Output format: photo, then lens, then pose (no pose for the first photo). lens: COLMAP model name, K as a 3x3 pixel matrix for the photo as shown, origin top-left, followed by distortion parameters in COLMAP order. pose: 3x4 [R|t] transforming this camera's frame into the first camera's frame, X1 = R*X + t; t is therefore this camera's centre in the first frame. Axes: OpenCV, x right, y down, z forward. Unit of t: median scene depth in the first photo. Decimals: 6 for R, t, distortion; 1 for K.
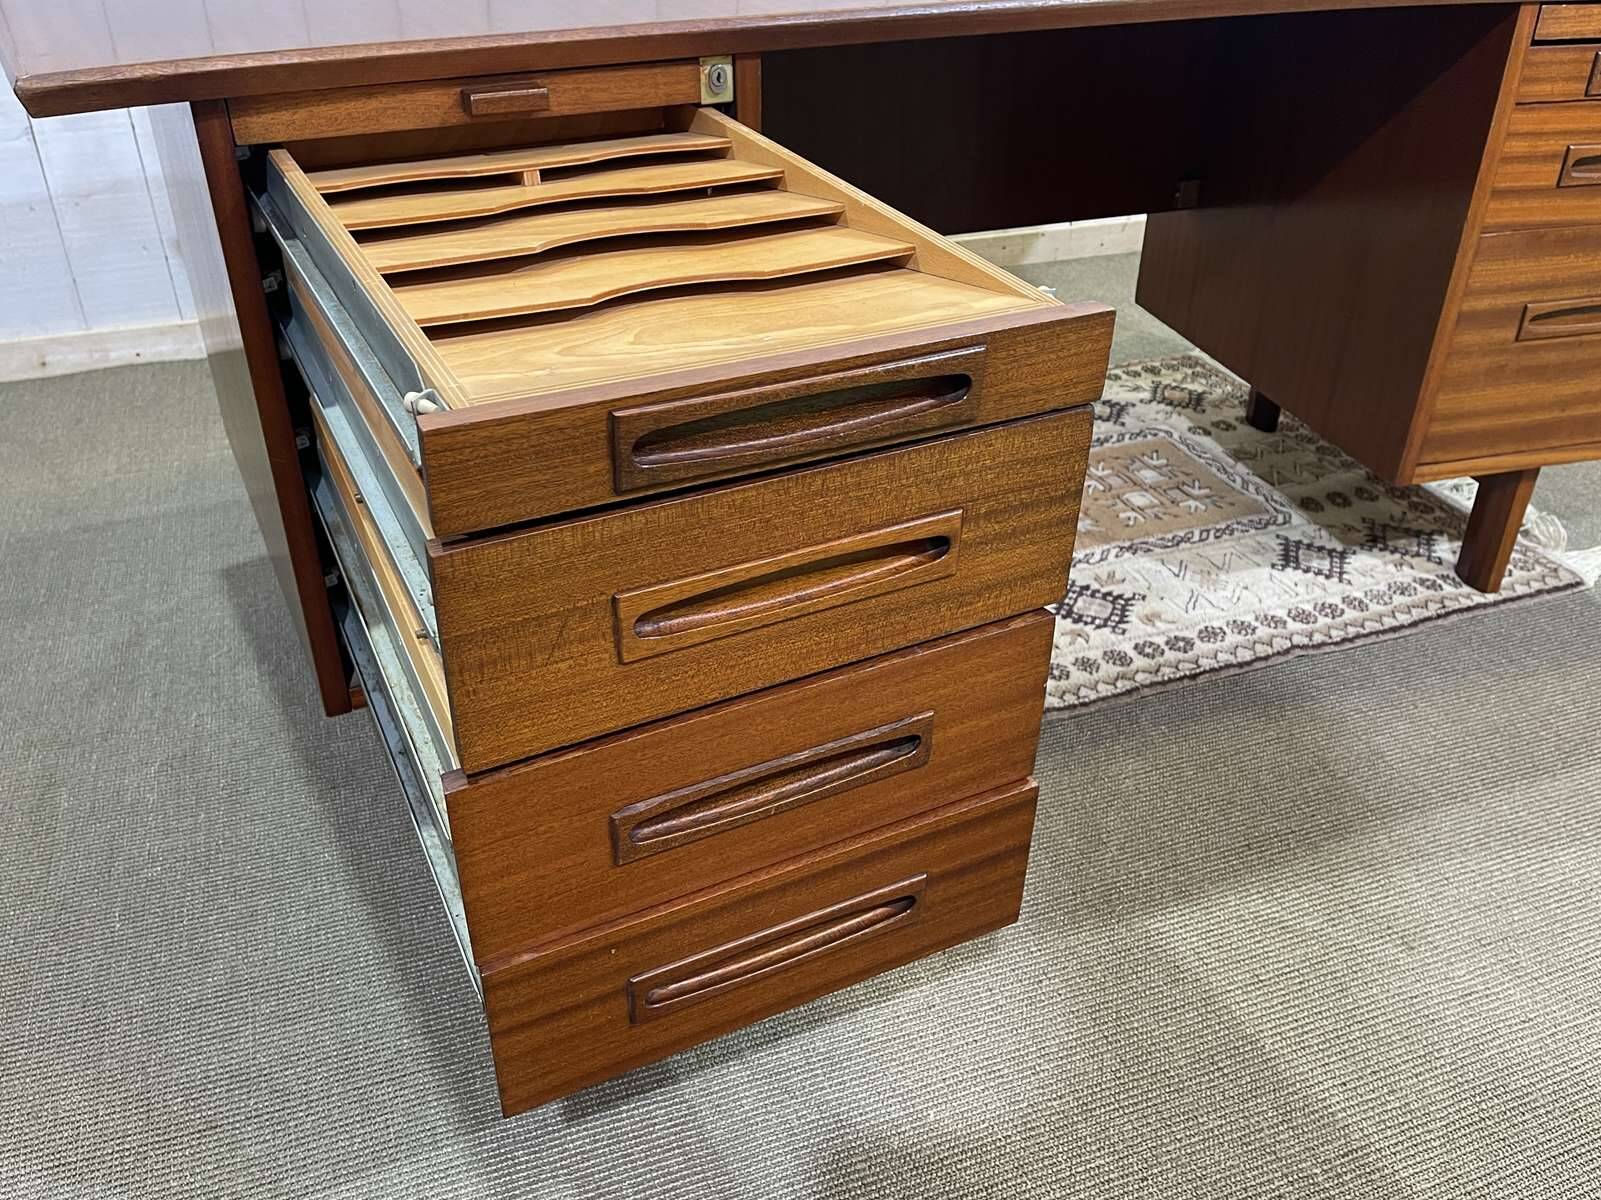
lens RADIAL K [[1346.5, 0, 799.9], [0, 1346.5, 607.5], [0, 0, 1]] dist [0.062723, -0.076146]
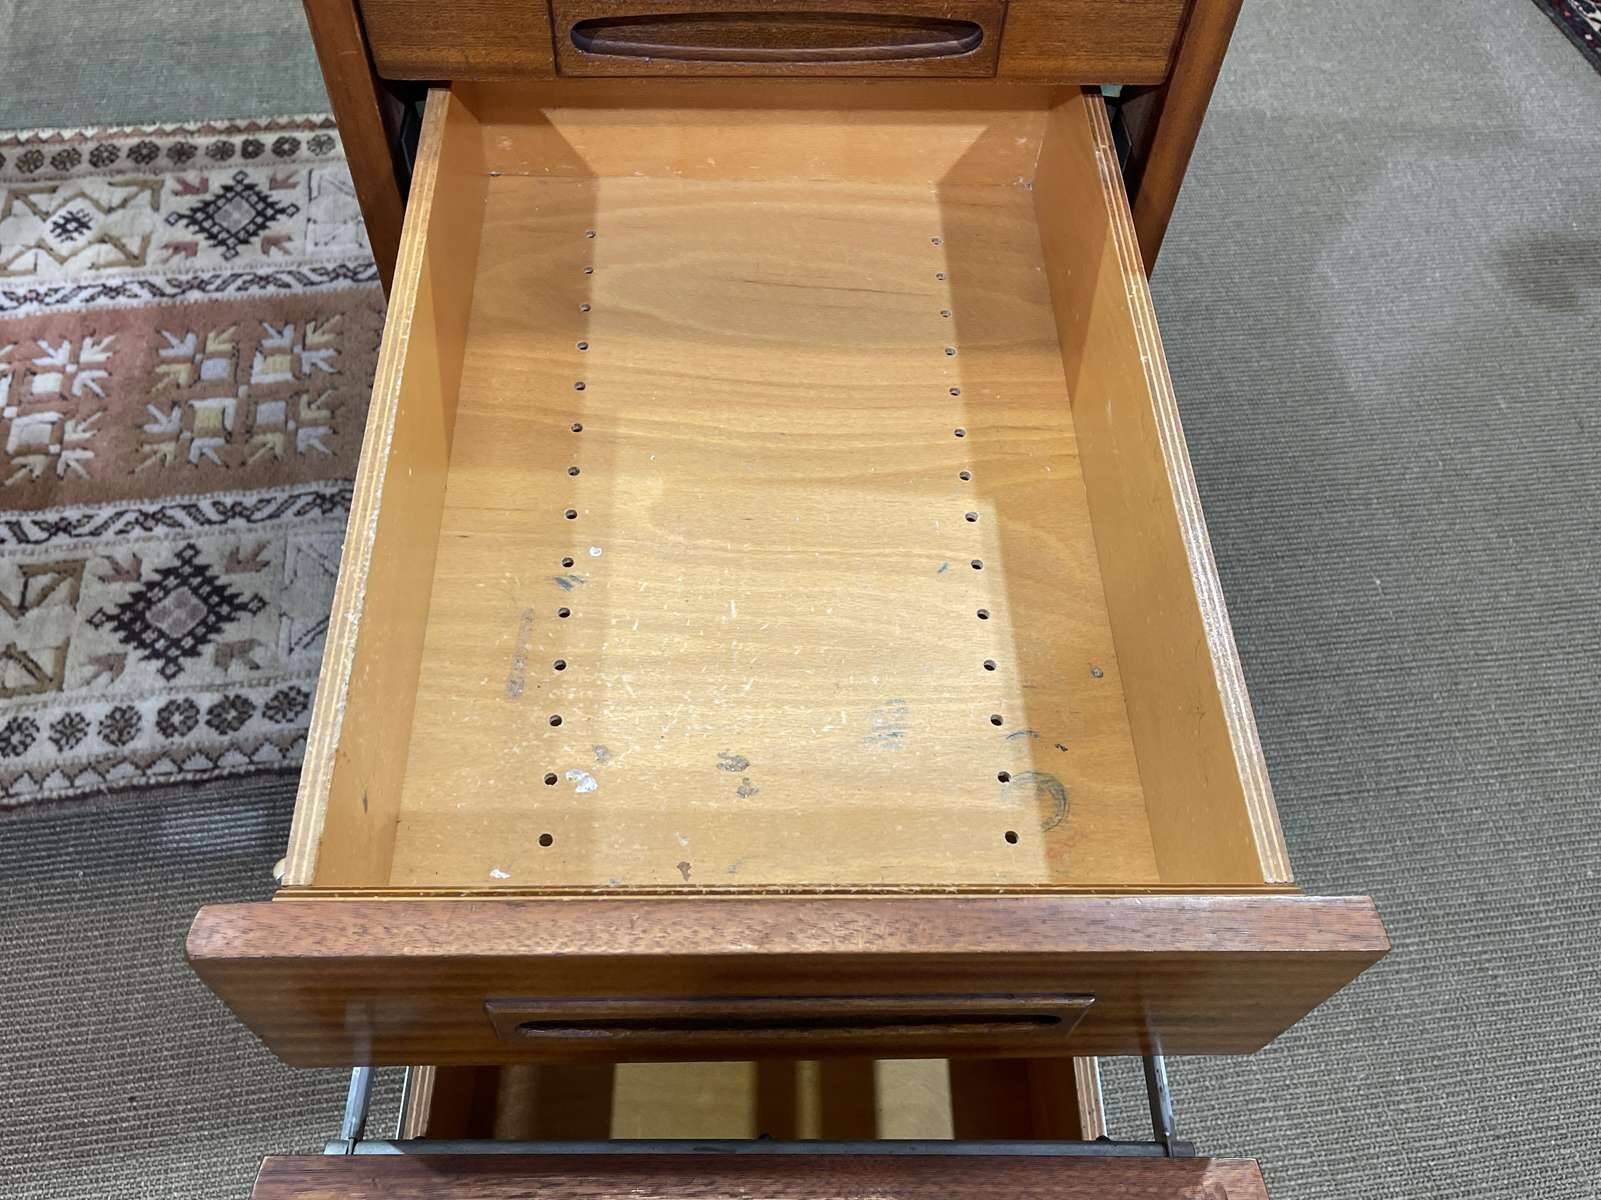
lens RADIAL K [[1348.3, 0, 799.7], [0, 1348.3, 588.0], [0, 0, 1]] dist [0.081685, -0.108483]
pose [[0.977290, 0.190780, -0.092238, 0.591846], [-0.140322, 0.908792, 0.392945, -0.332199], [0.158791, -0.371078, 0.914924, 0.414265]]
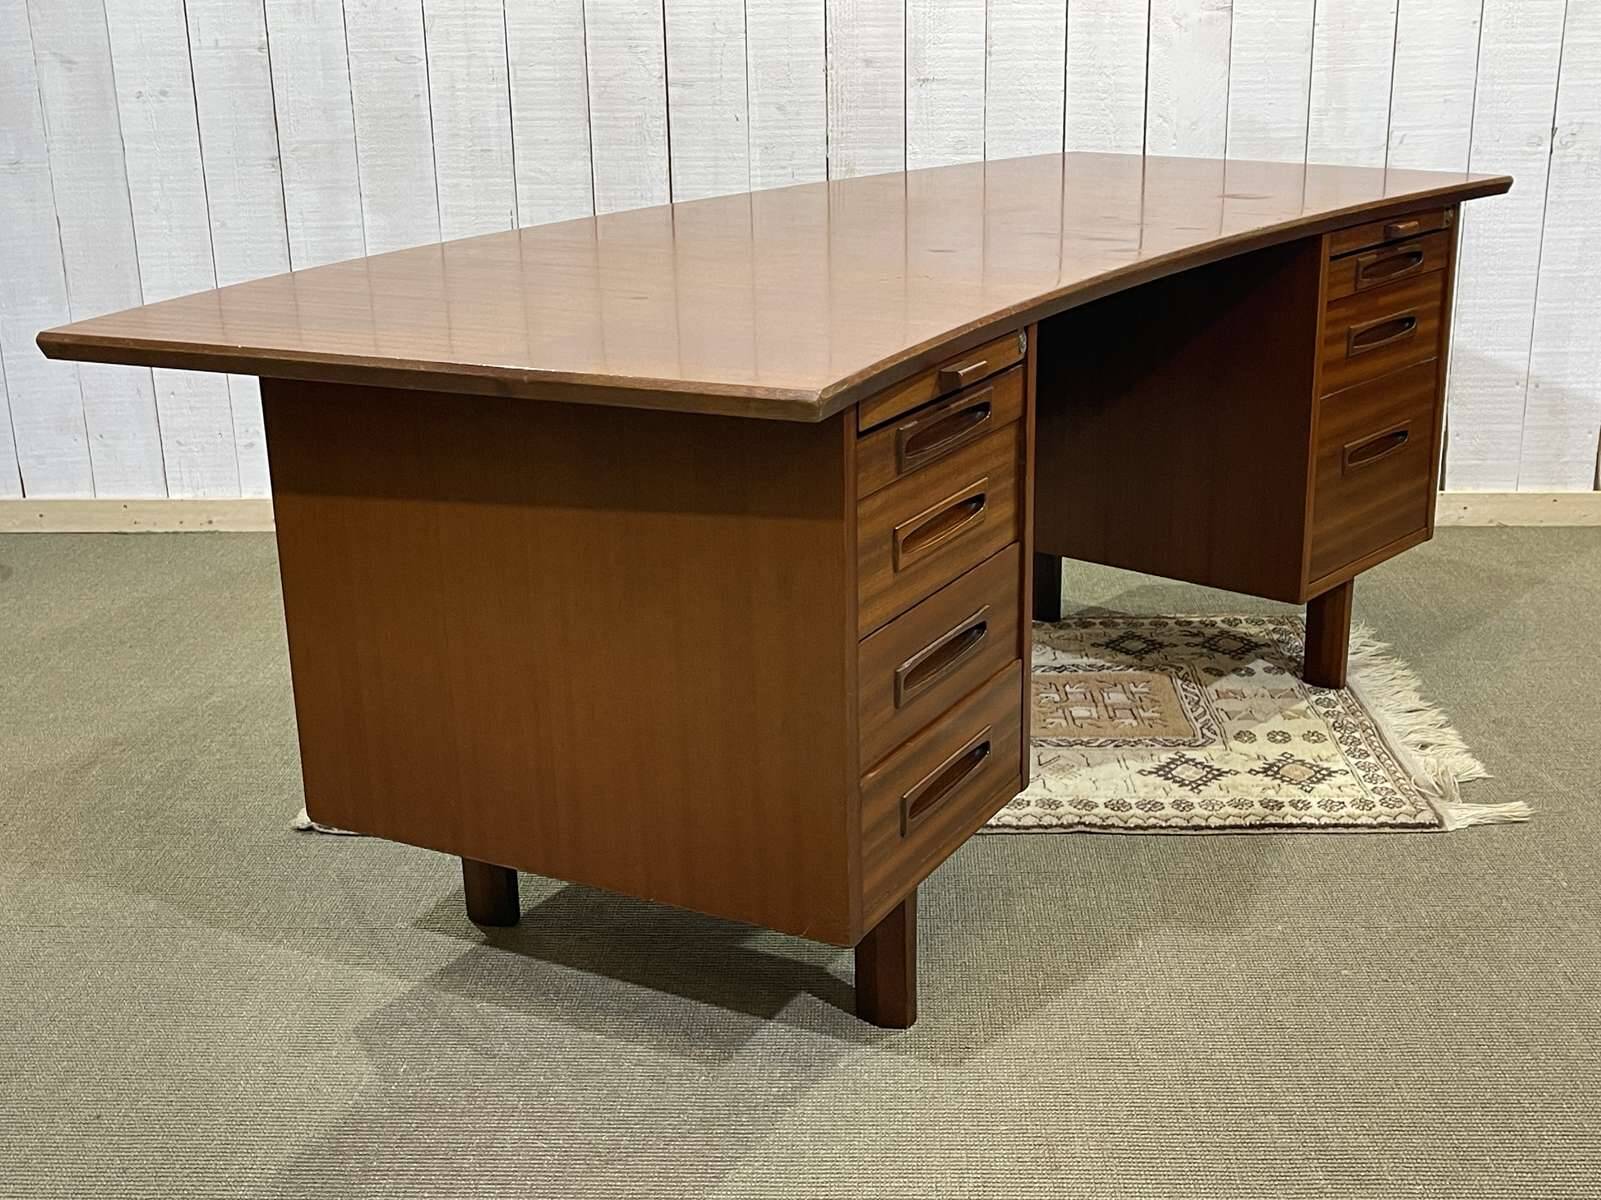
lens RADIAL K [[1957.9, 0, 807.0], [0, 1957.9, 596.2], [0, 0, 1]] dist [0.037528, 0.000000]
pose [[0.922906, 0.096333, -0.372779, 0.689833], [-0.185205, 0.959898, -0.210463, 0.211714], [0.337556, 0.263278, 0.903737, -0.484597]]
